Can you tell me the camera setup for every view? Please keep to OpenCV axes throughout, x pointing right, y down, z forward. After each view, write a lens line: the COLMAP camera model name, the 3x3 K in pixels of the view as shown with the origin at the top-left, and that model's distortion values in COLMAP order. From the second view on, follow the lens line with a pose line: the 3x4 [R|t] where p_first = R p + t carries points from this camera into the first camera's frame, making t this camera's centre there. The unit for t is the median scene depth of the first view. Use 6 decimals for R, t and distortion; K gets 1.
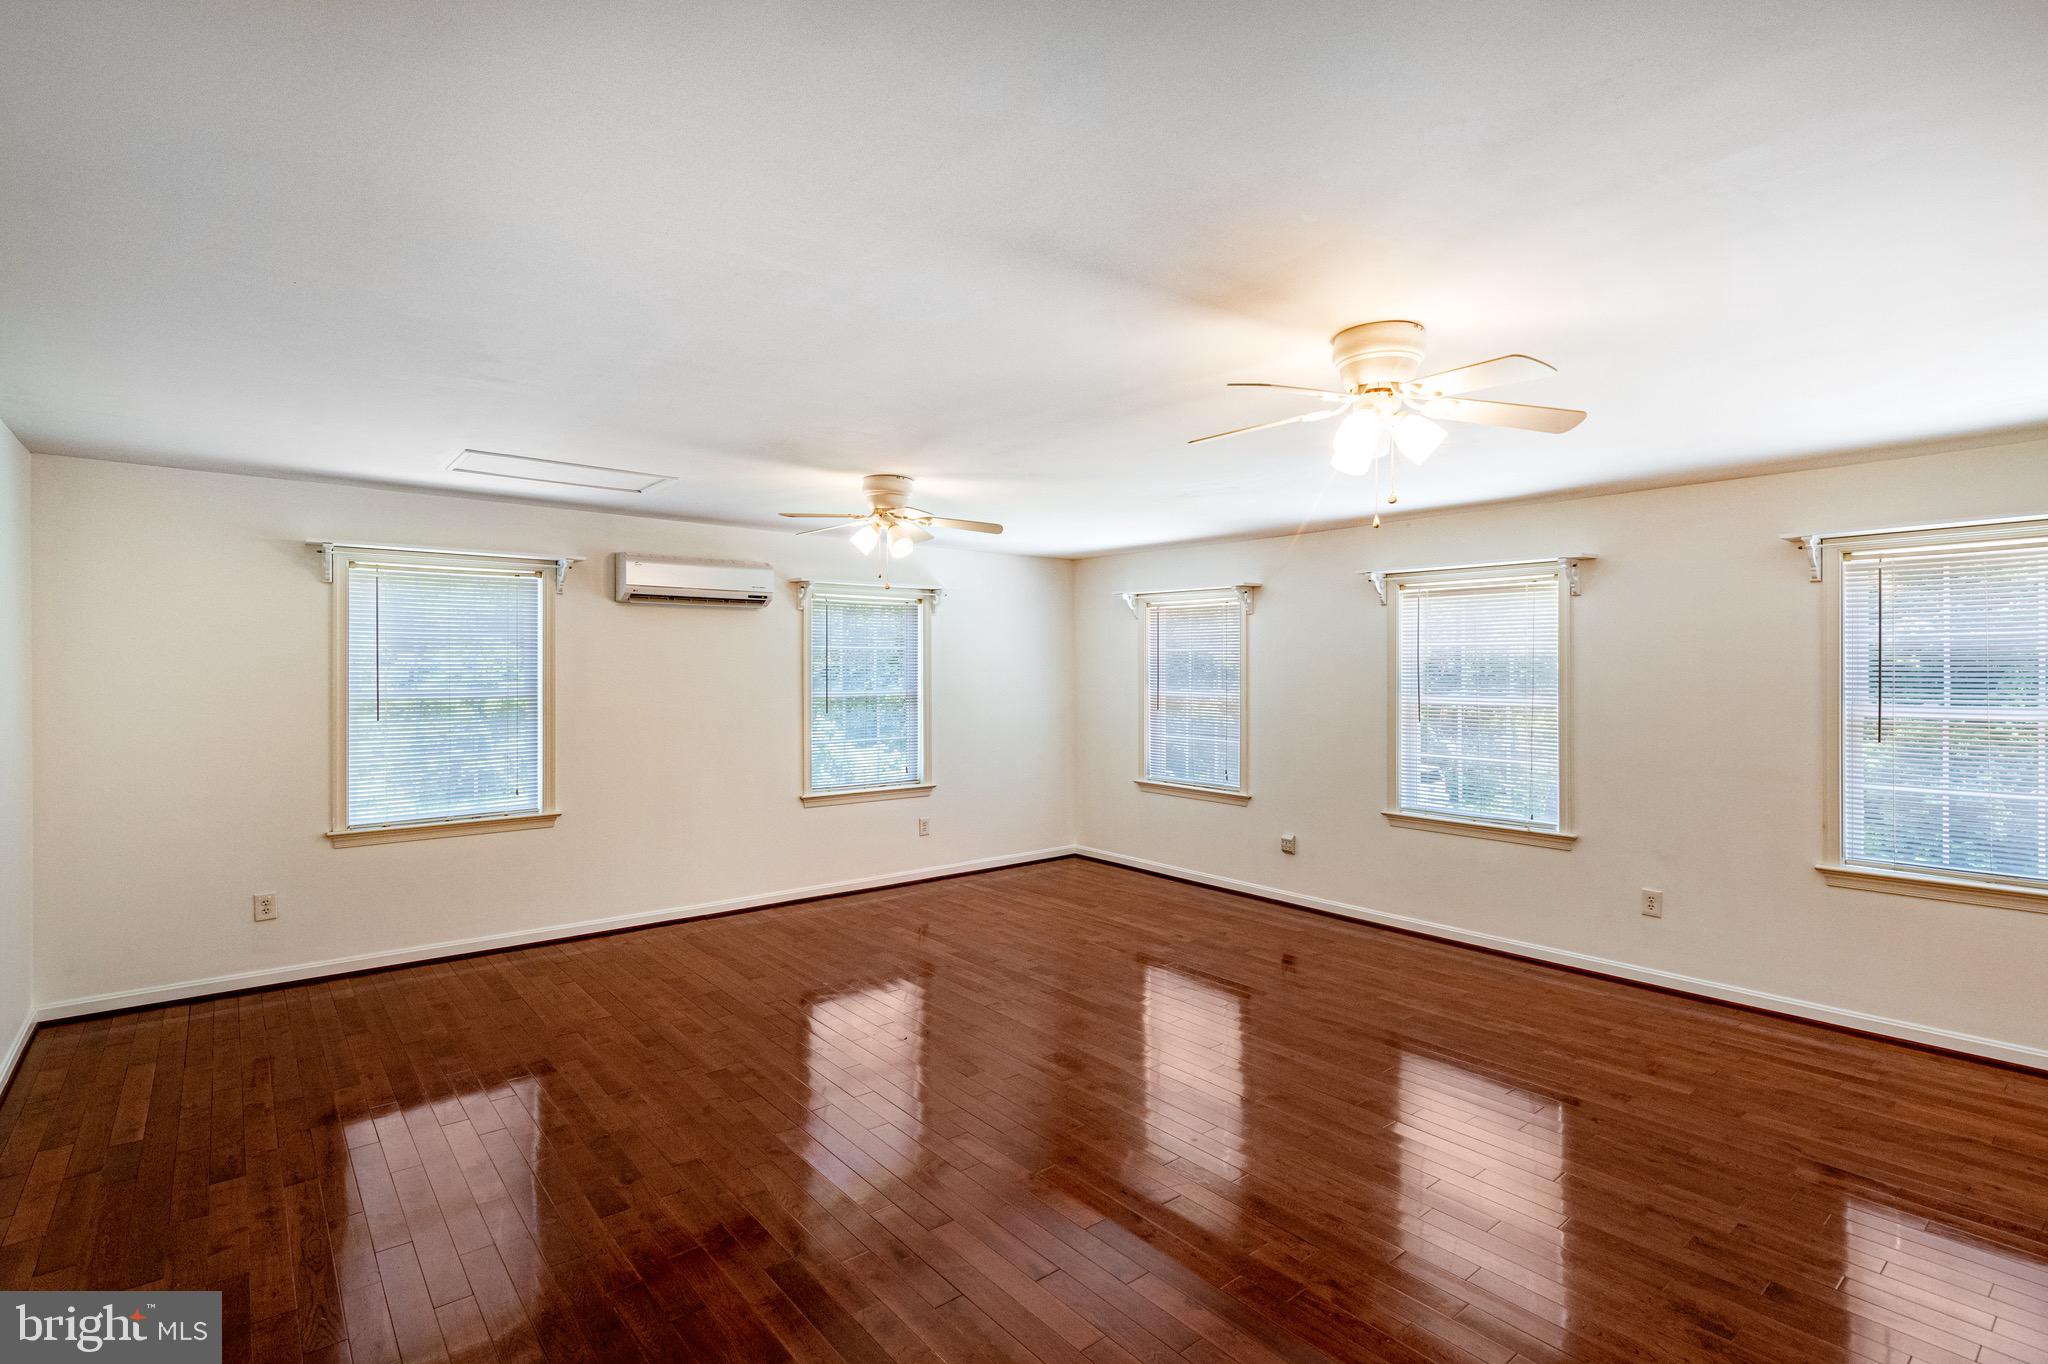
lens RADIAL K [[966.7, 0, 1029.1], [0, 966.7, 692.2], [0, 0, 1]] dist [0.014045, -0.003764]
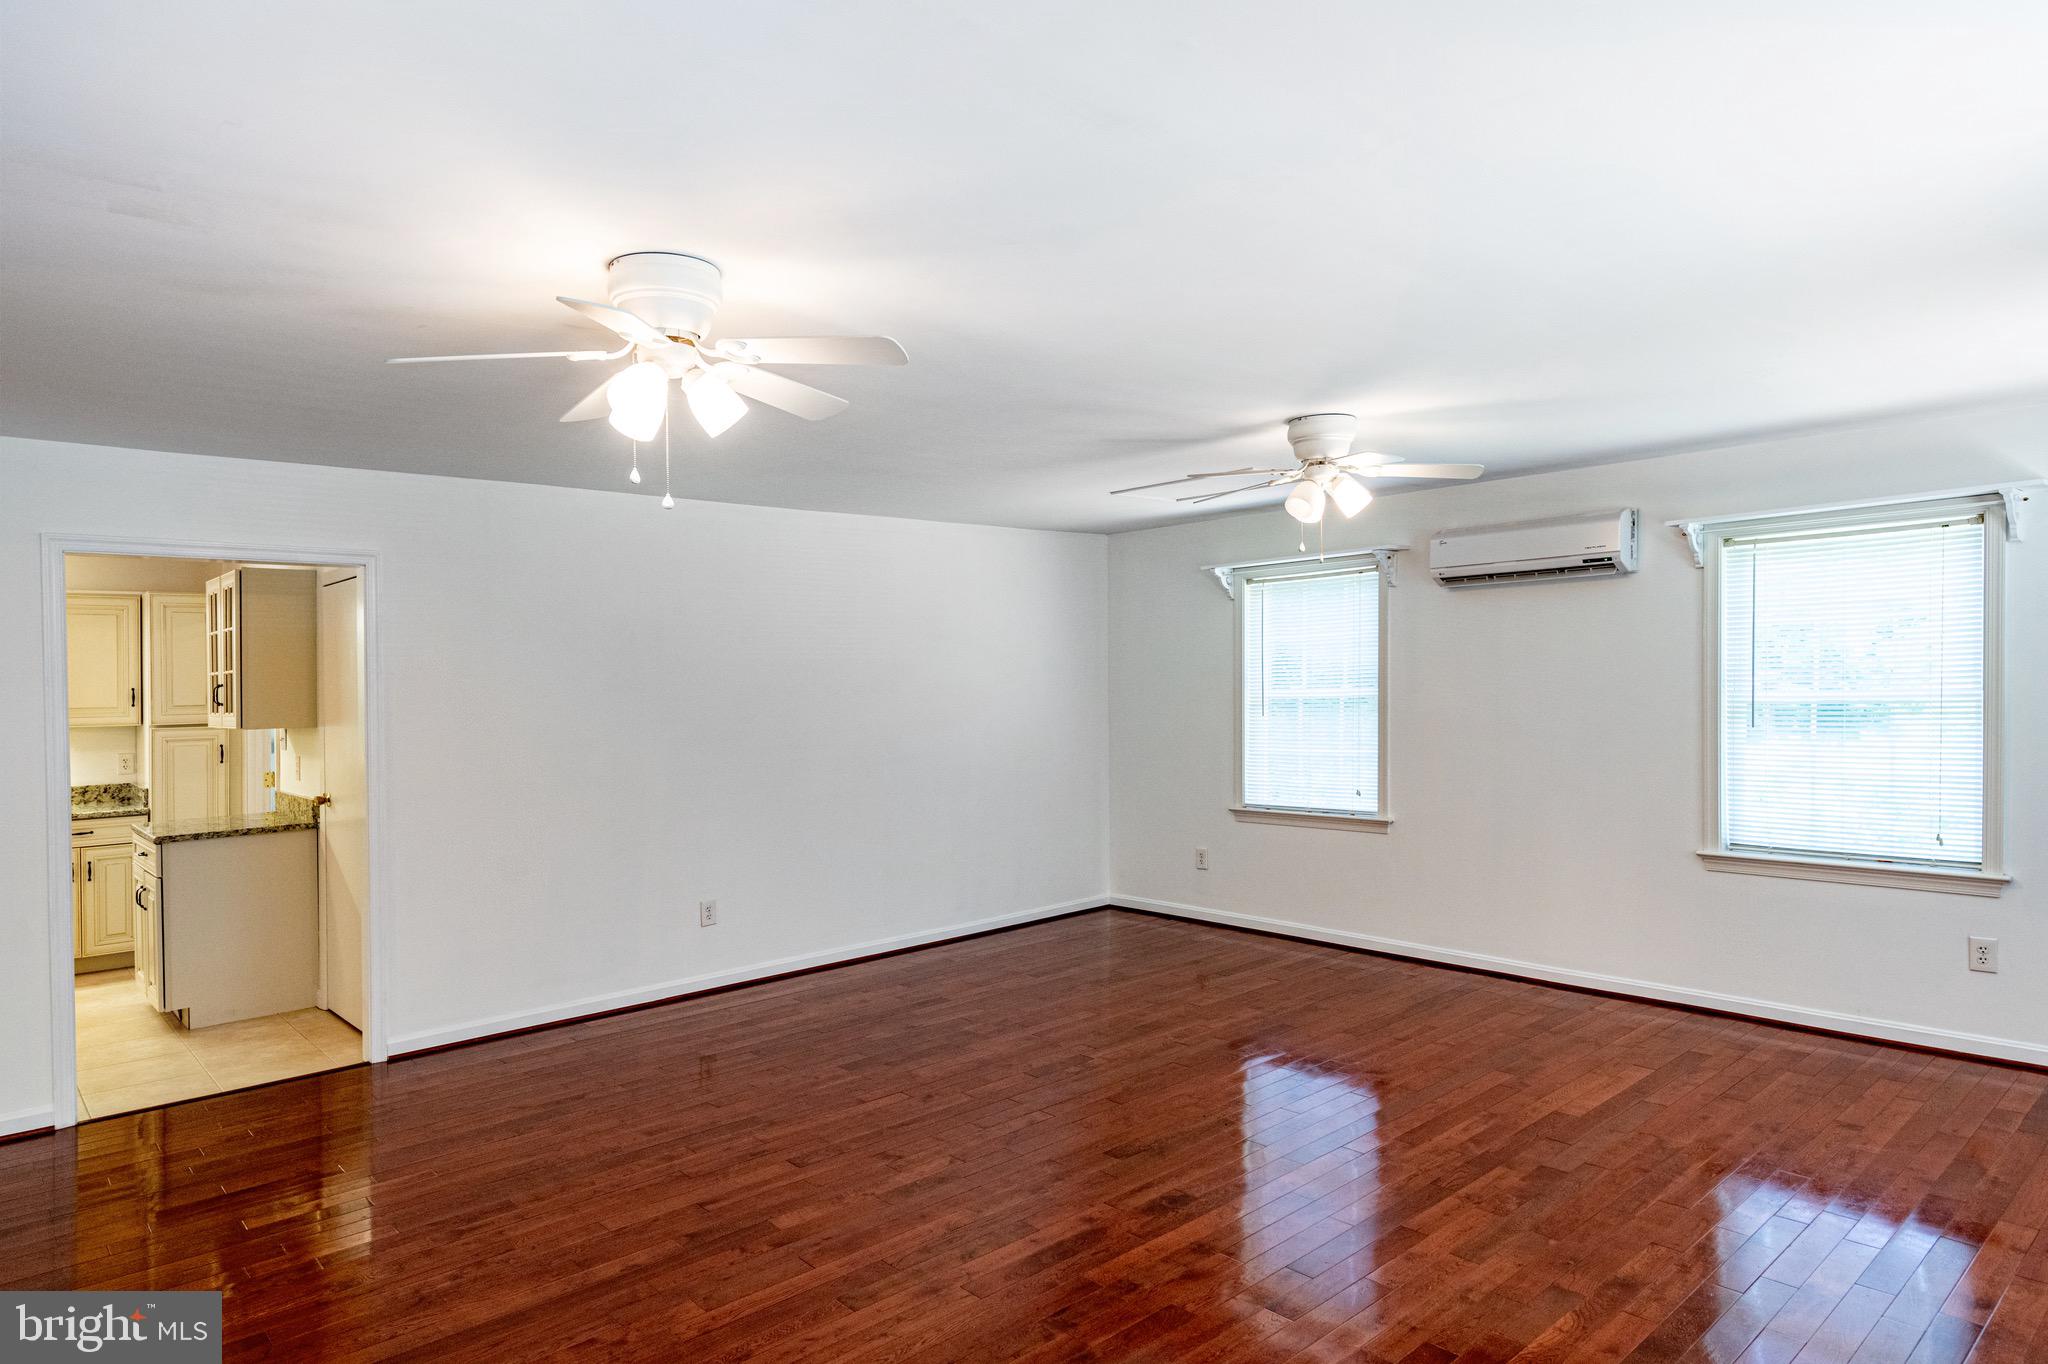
lens RADIAL K [[1192.3, 0, 1026.4], [0, 1192.3, 680.8], [0, 0, 1]] dist [0.014072, -0.001595]
pose [[0.051956, -0.003002, -0.998645, 0.737742], [-0.000874, 0.999995, -0.003052, -0.007217], [0.998649, 0.001031, 0.051953, 0.668823]]
